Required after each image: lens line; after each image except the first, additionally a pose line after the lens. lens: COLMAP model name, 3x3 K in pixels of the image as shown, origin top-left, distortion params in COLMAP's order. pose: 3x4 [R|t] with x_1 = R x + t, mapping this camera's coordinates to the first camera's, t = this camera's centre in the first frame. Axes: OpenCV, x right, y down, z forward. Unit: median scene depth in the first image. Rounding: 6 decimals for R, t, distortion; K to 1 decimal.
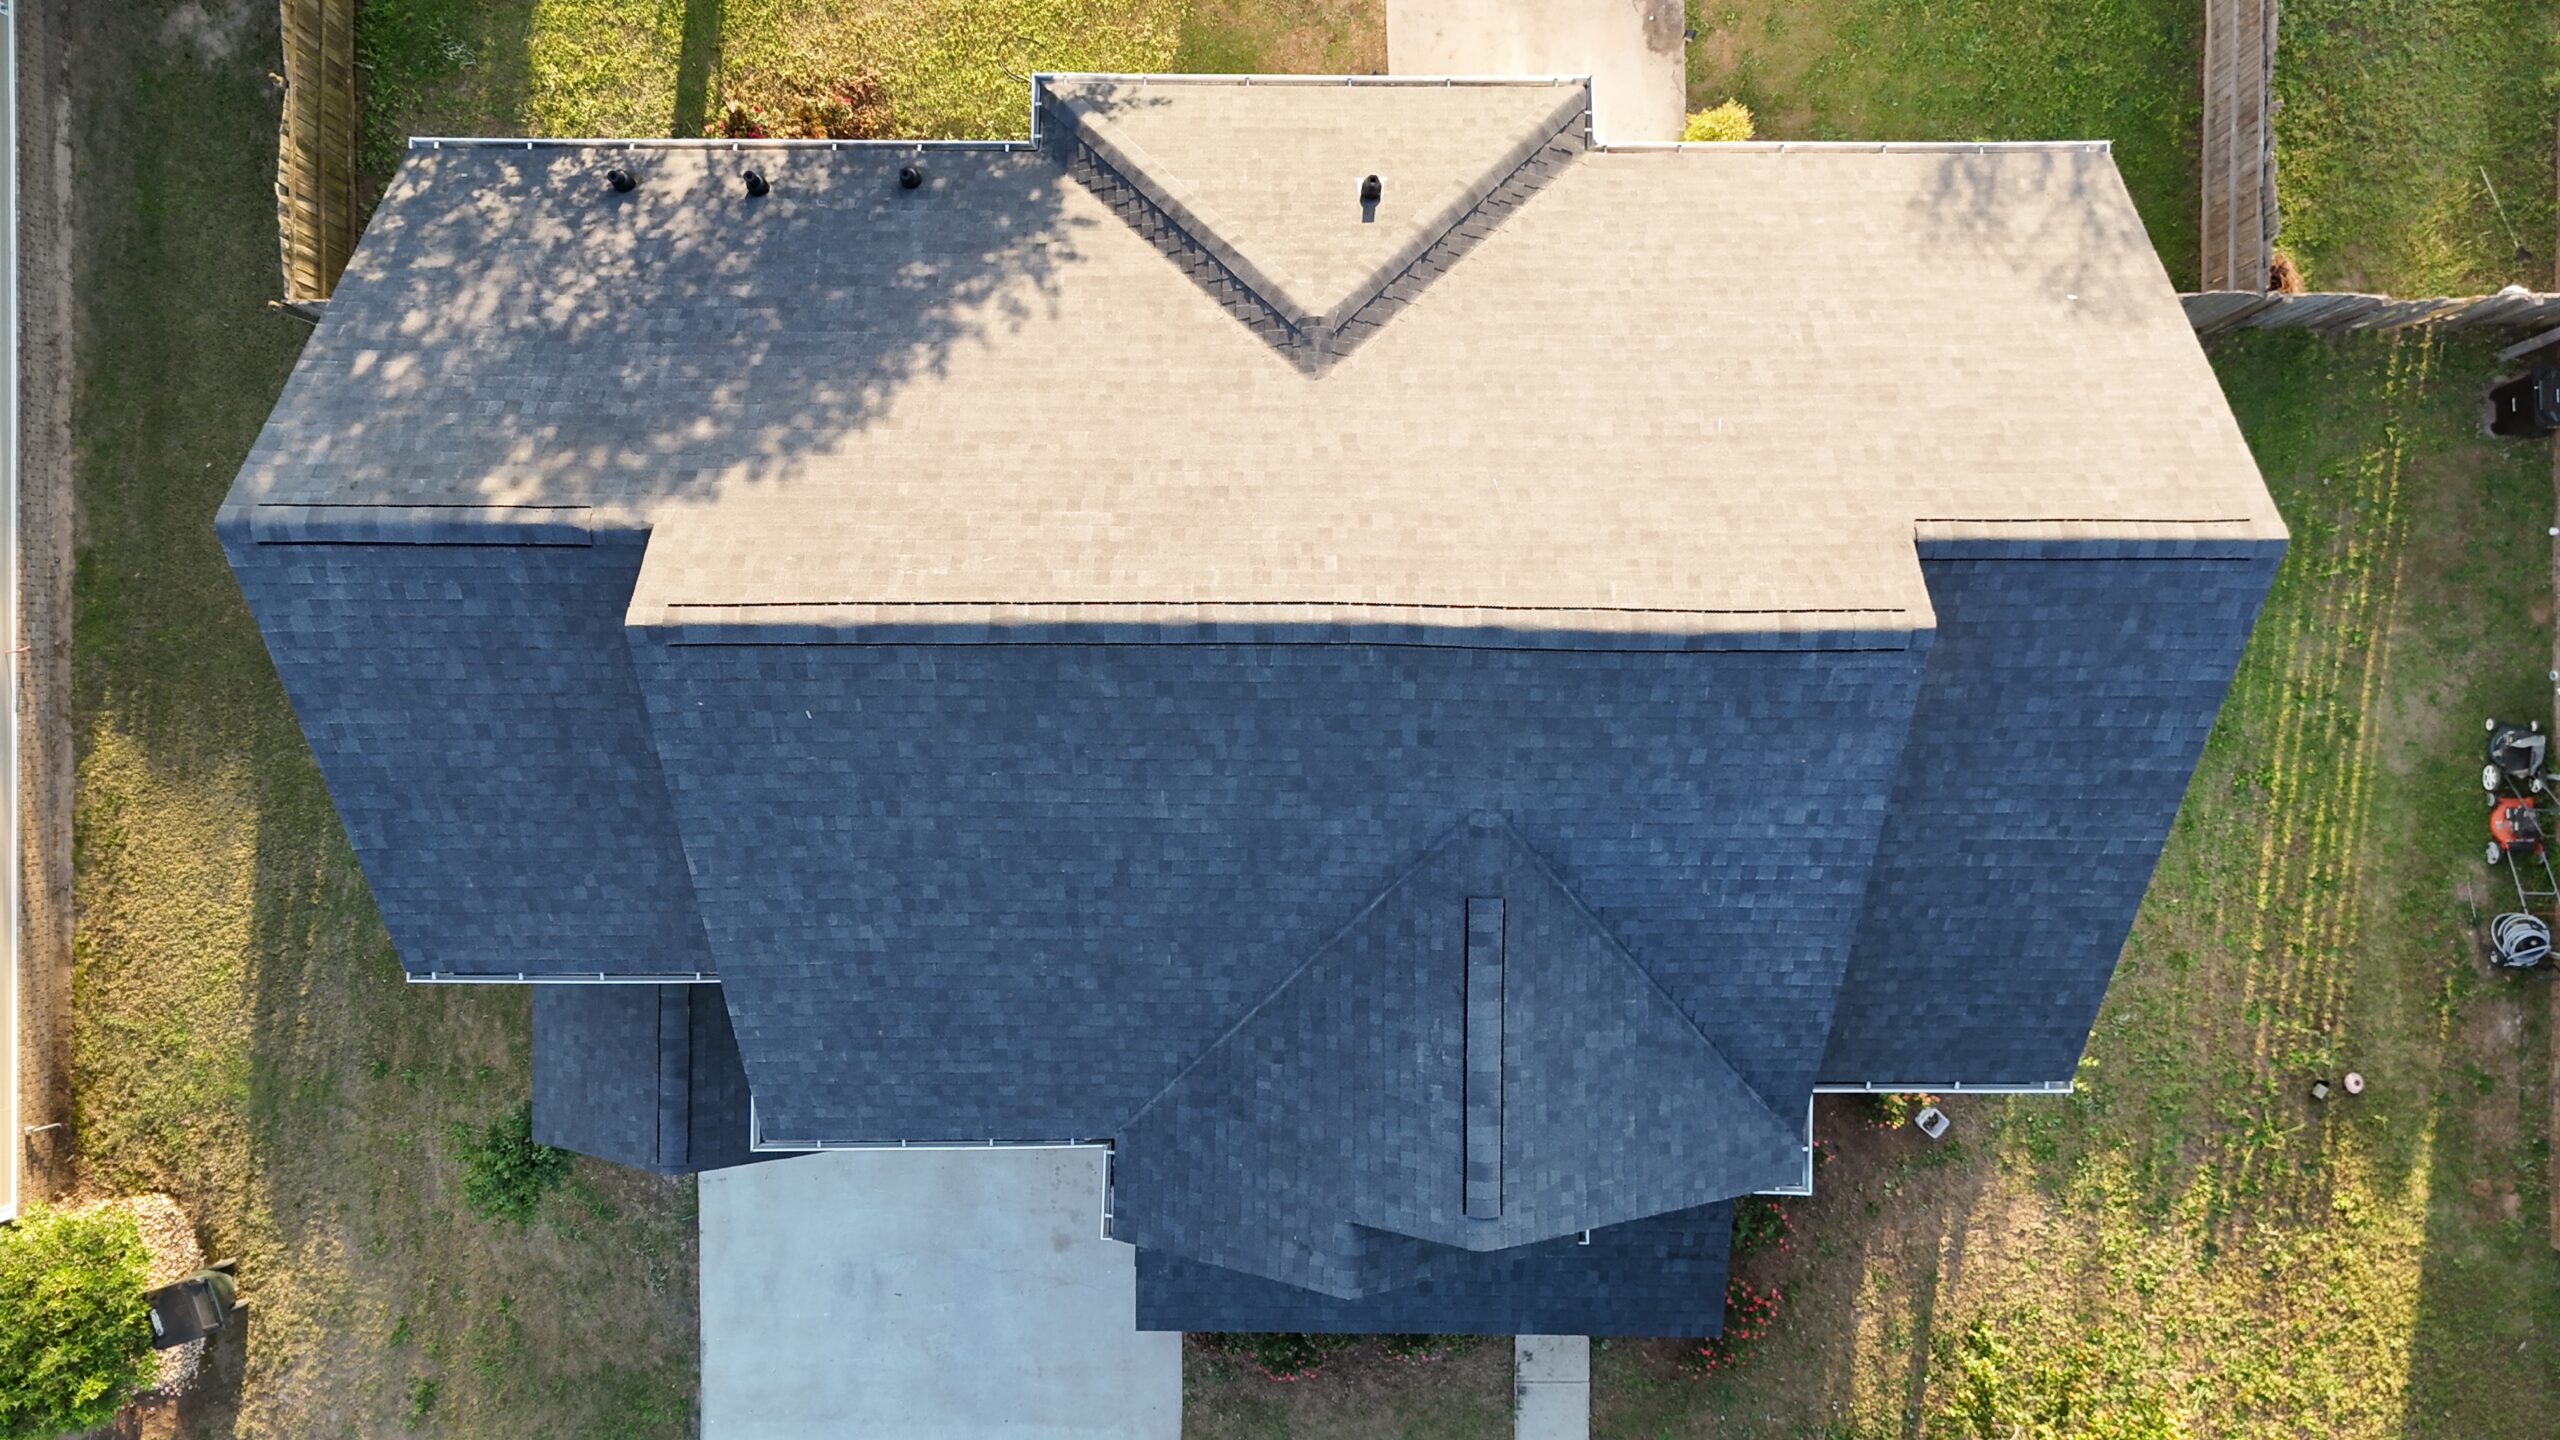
lens RADIAL K [[1925.5, 0, 1280.0], [0, 1925.5, 720.0], [0, 0, 1]] dist [0.100206, -0.107830]
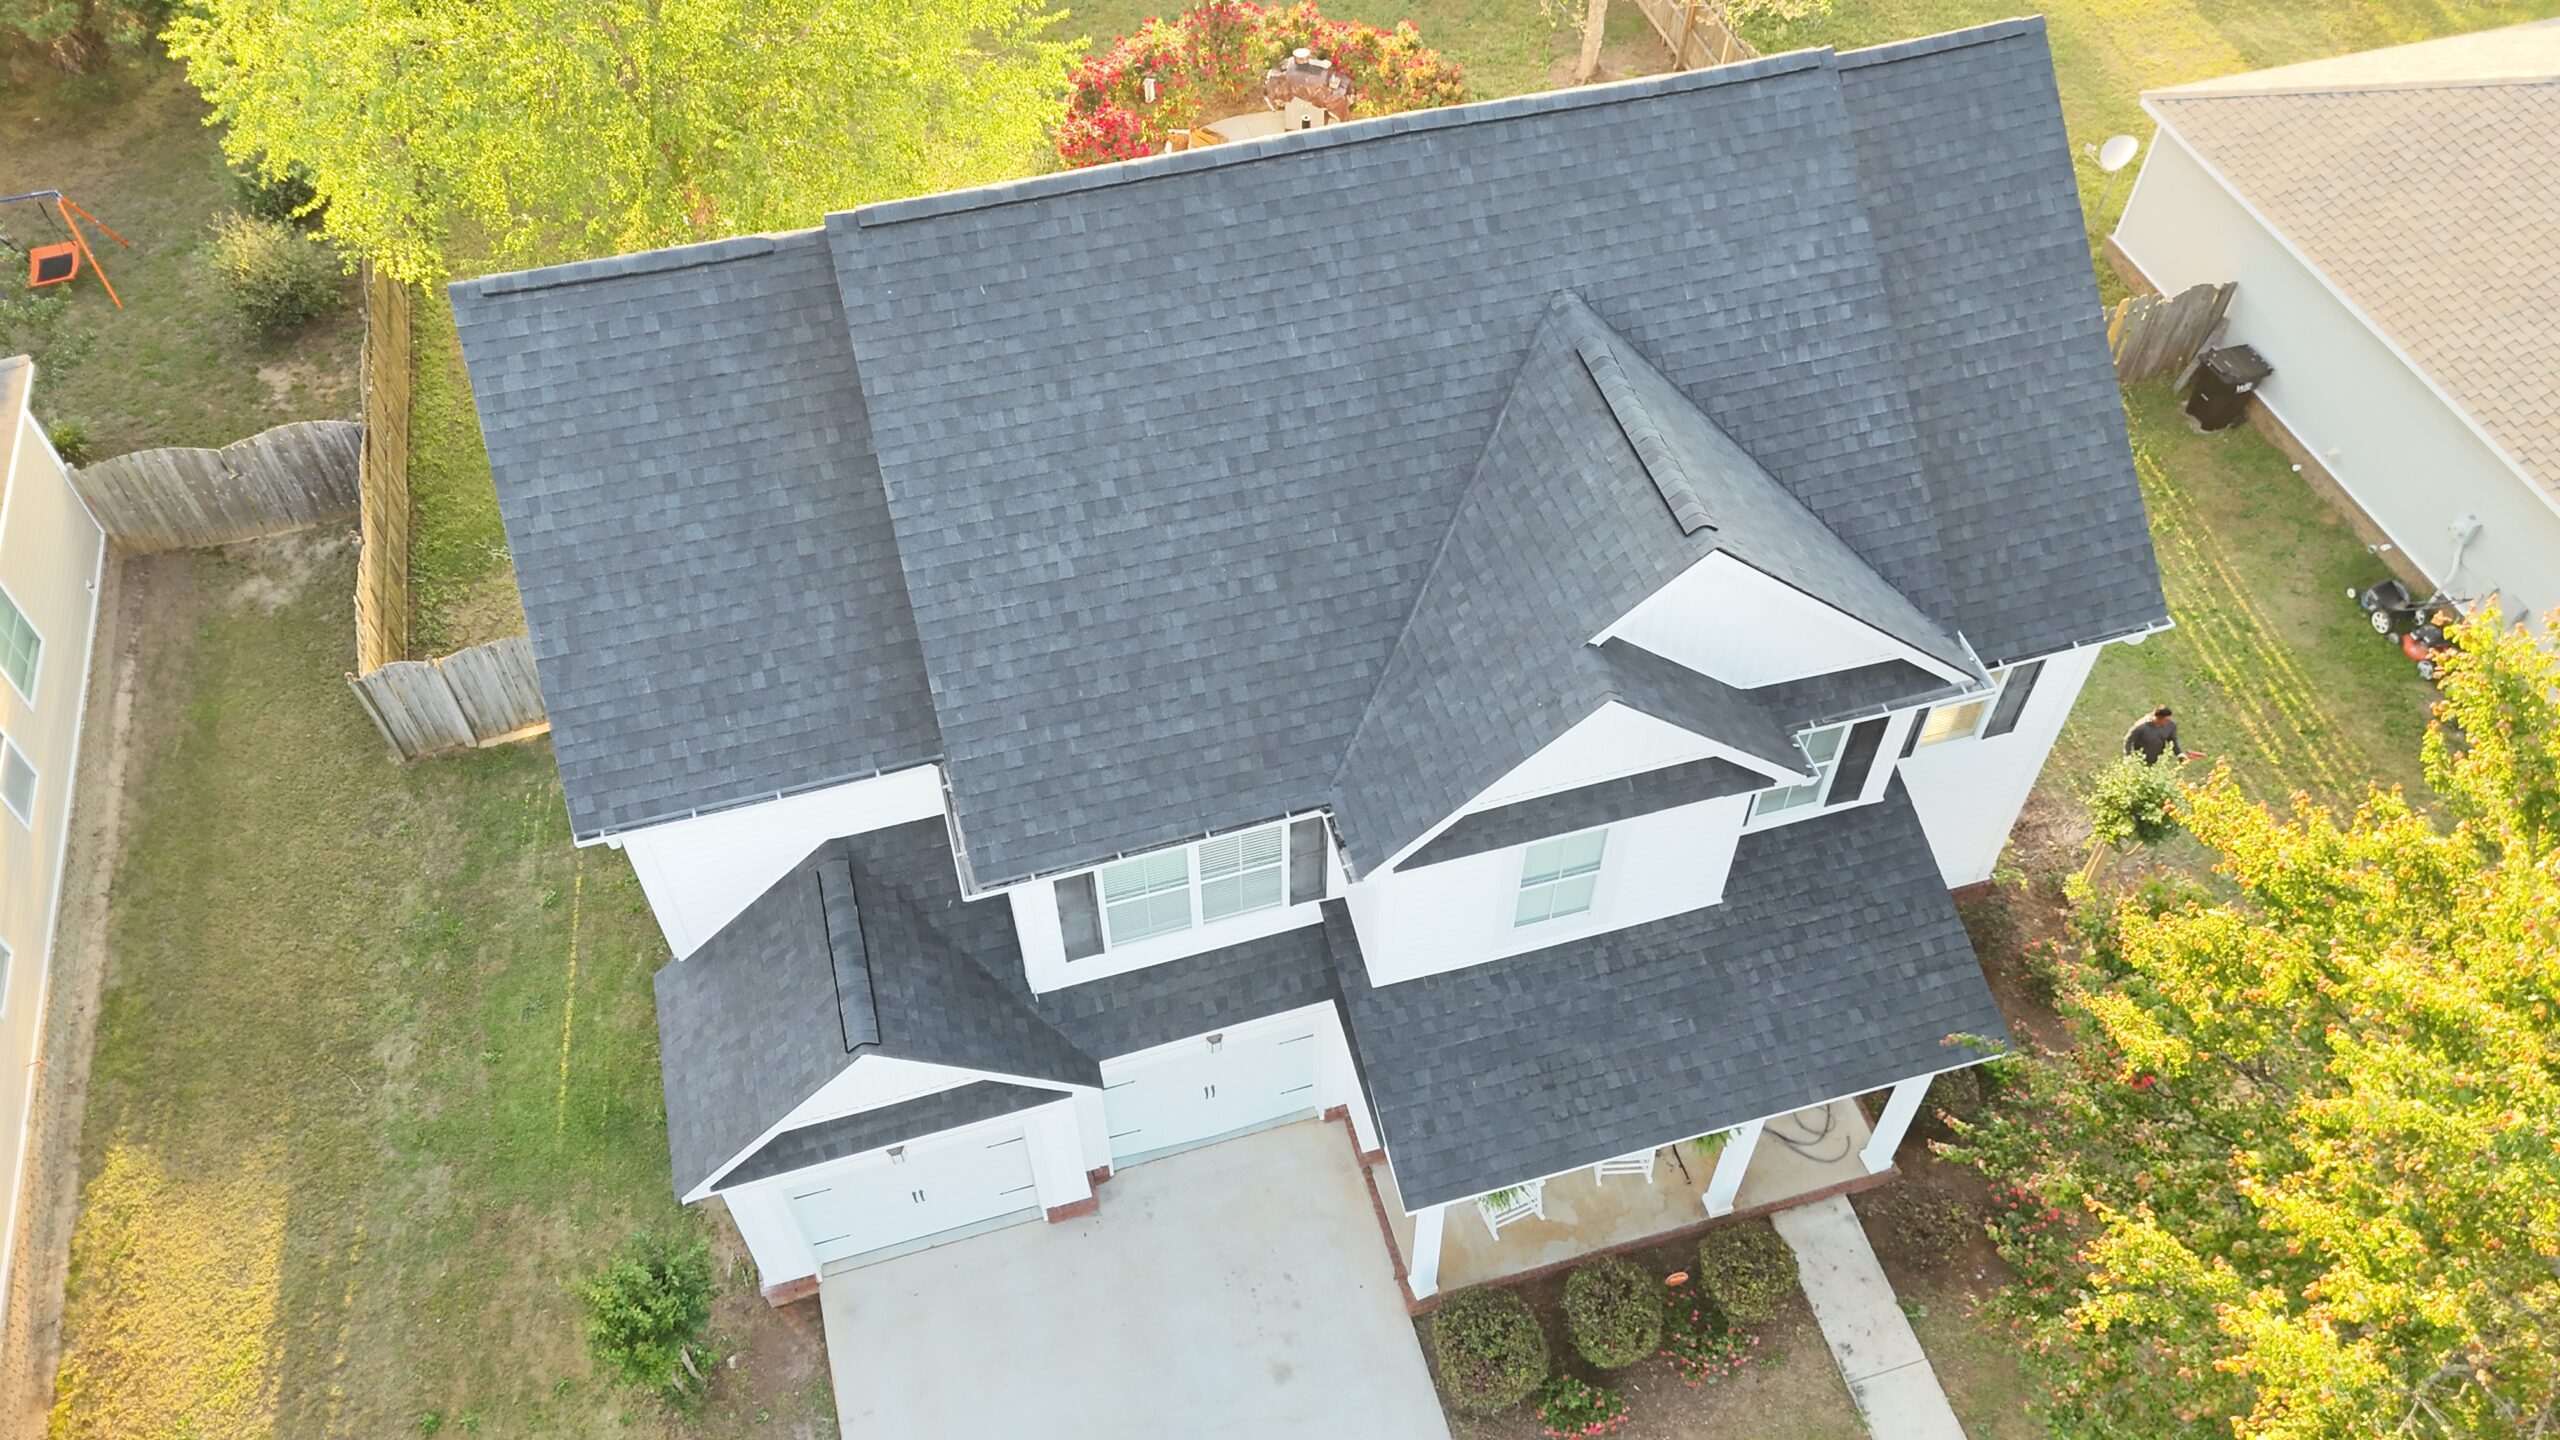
lens RADIAL K [[1925.5, 0, 1280.0], [0, 1925.5, 720.0], [0, 0, 1]] dist [0.100206, -0.107830]
pose [[0.959904, -0.211213, 0.184321, -0.285251], [0.280286, 0.734879, -0.617570, 0.794871], [-0.005015, 0.644470, 0.764613, 0.236356]]
